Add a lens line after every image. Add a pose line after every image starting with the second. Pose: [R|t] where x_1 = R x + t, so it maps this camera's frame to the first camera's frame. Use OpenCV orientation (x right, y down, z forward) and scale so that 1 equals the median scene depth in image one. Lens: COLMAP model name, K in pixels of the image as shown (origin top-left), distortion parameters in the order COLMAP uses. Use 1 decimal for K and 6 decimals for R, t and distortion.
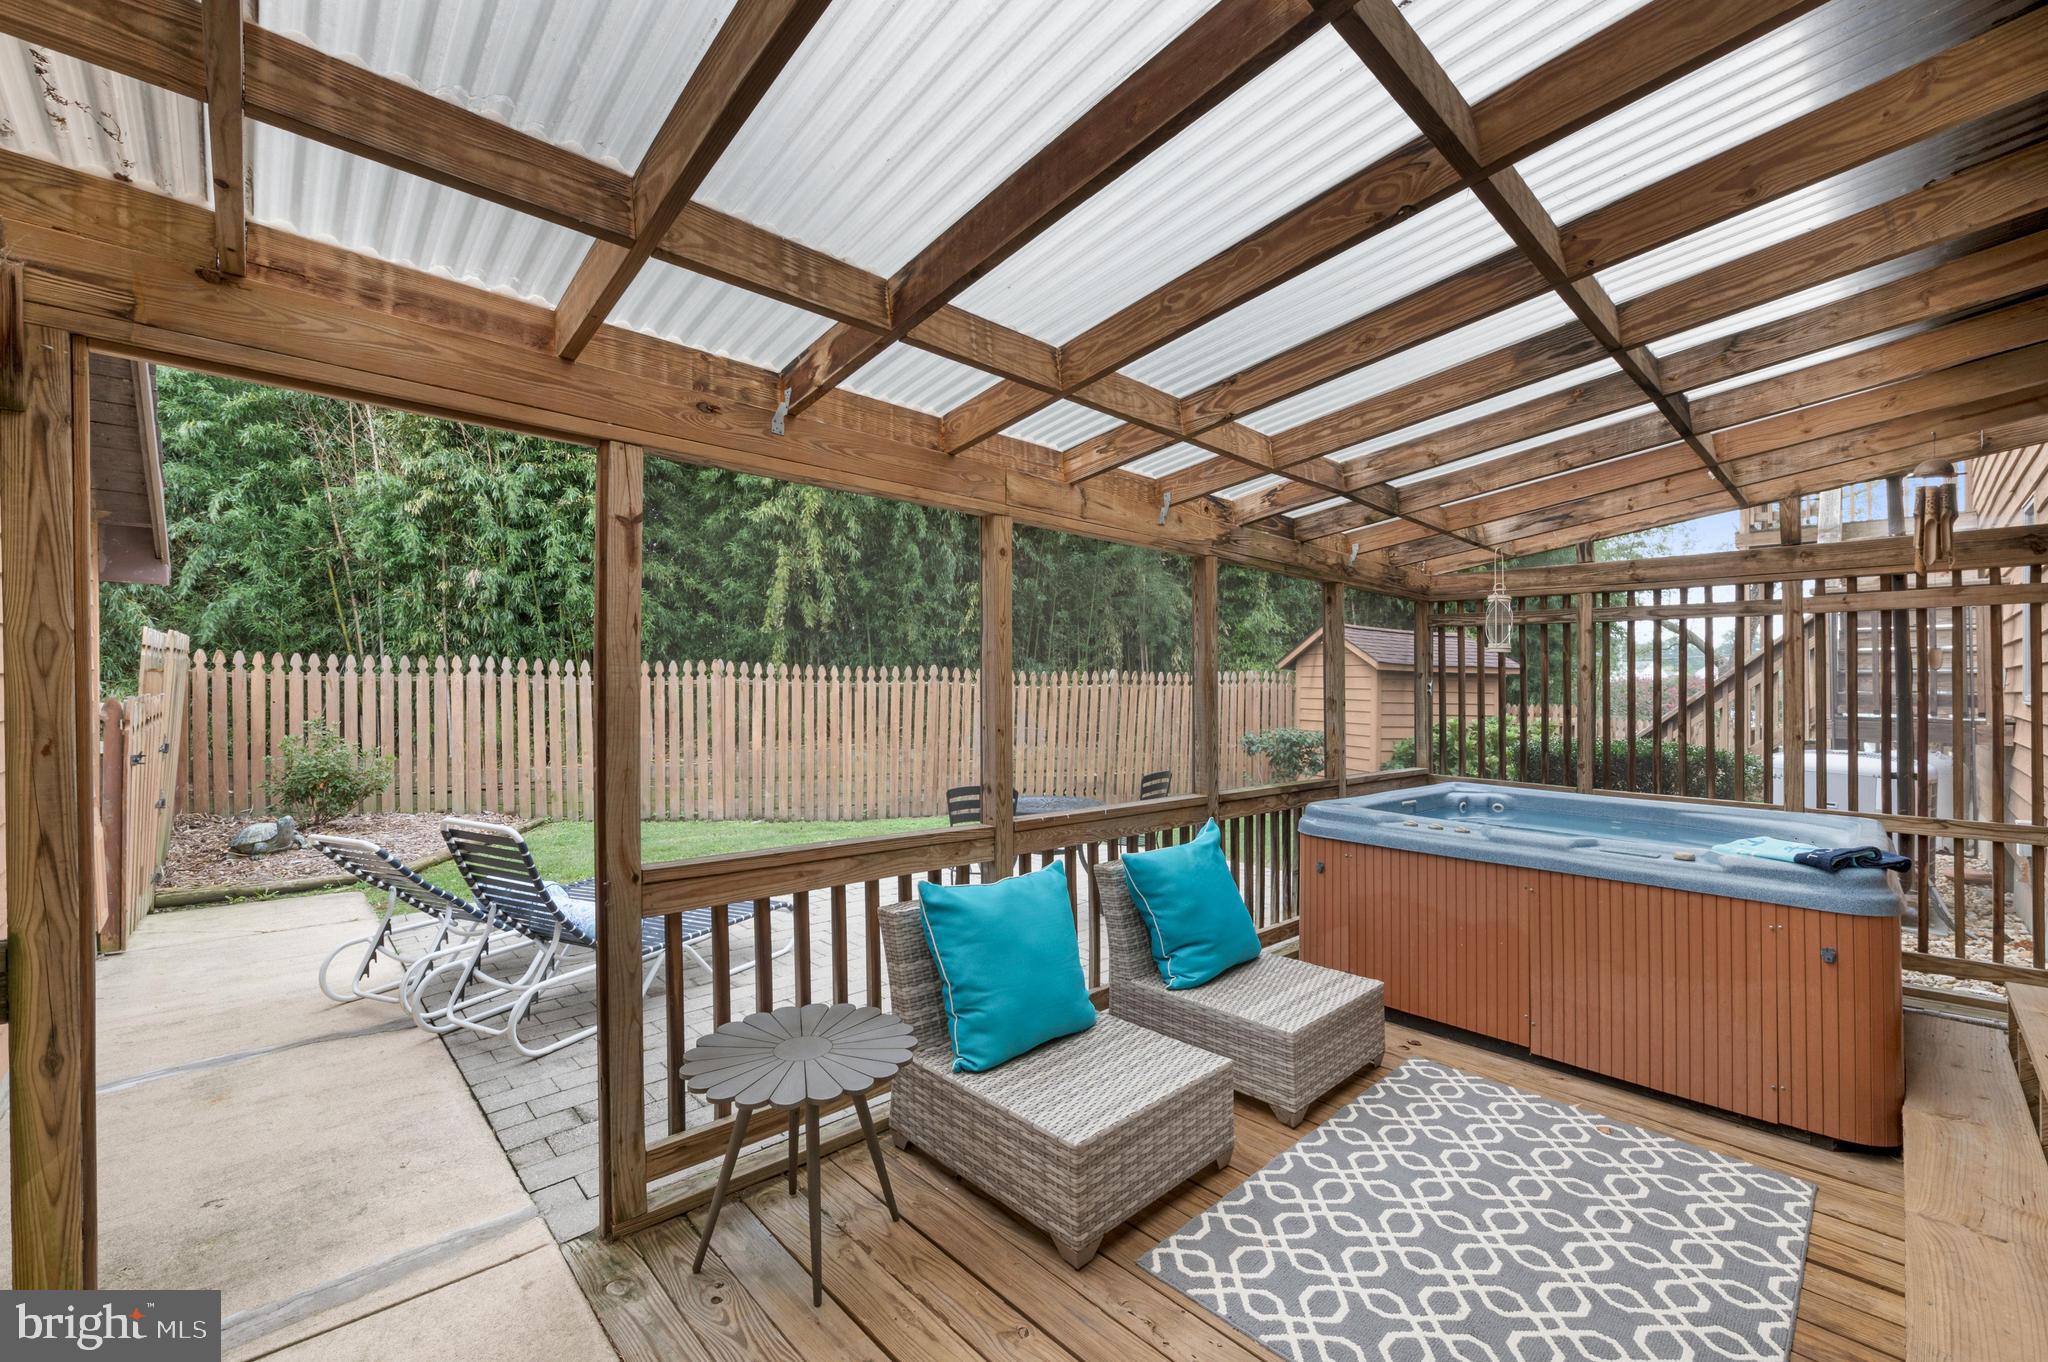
lens RADIAL K [[836.7, 0, 1035.7], [0, 836.7, 676.9], [0, 0, 1]] dist [0.000922, 0.000029]
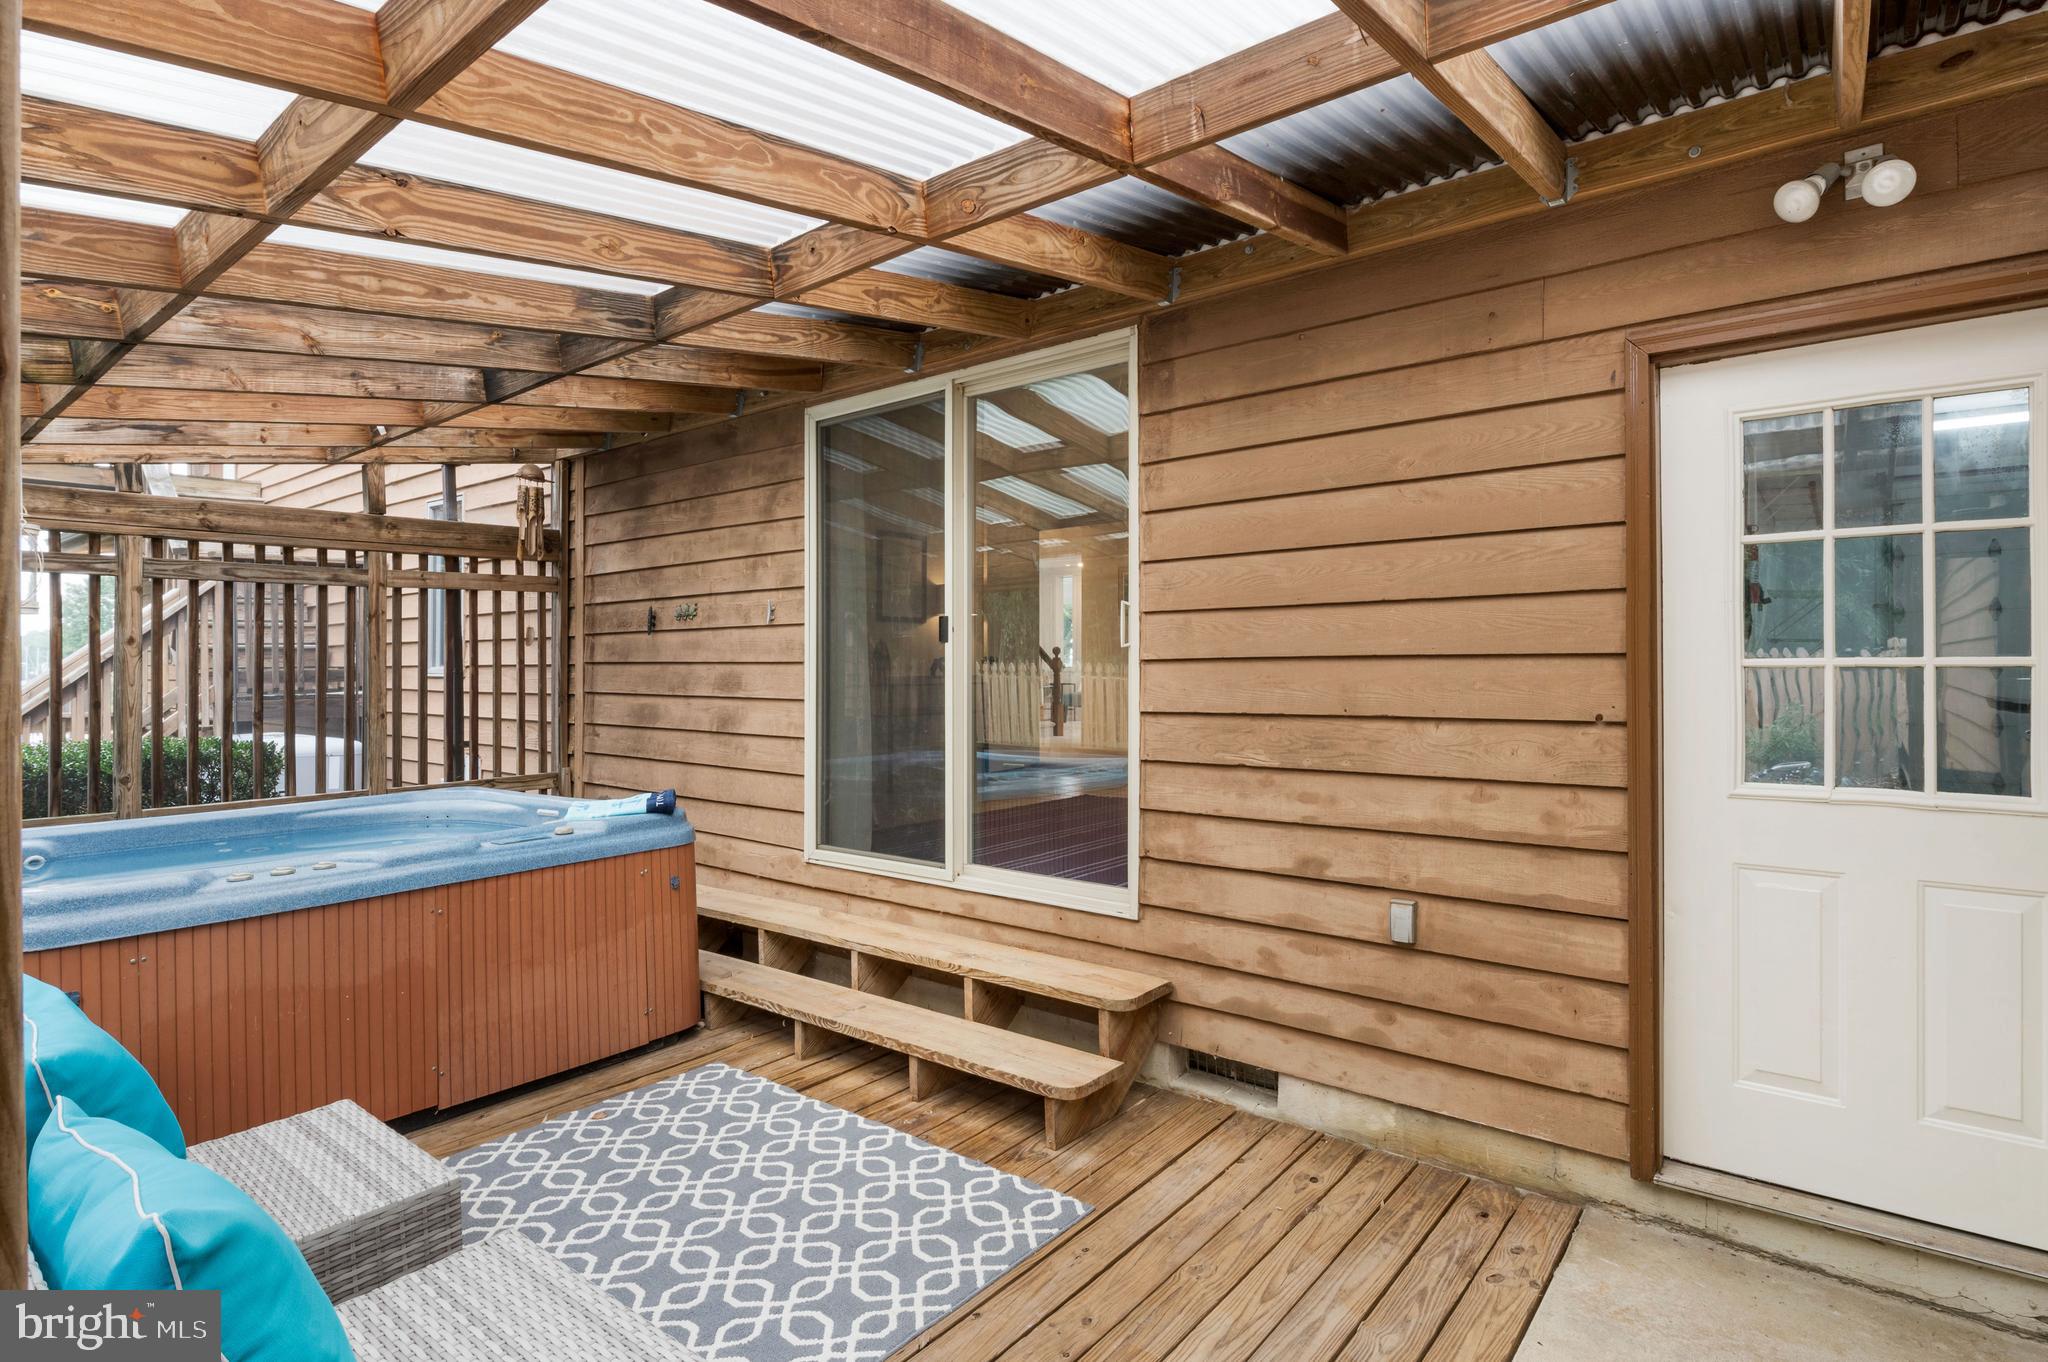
lens RADIAL K [[1106.9, 0, 1024.7], [0, 1106.9, 639.7], [0, 0, 1]] dist [-0.002600, -0.000640]
pose [[-0.142169, 0.007801, 0.989812, -0.549785], [0.001731, 0.999969, -0.007632, -0.004470], [-0.989841, 0.000628, -0.142178, 0.561947]]
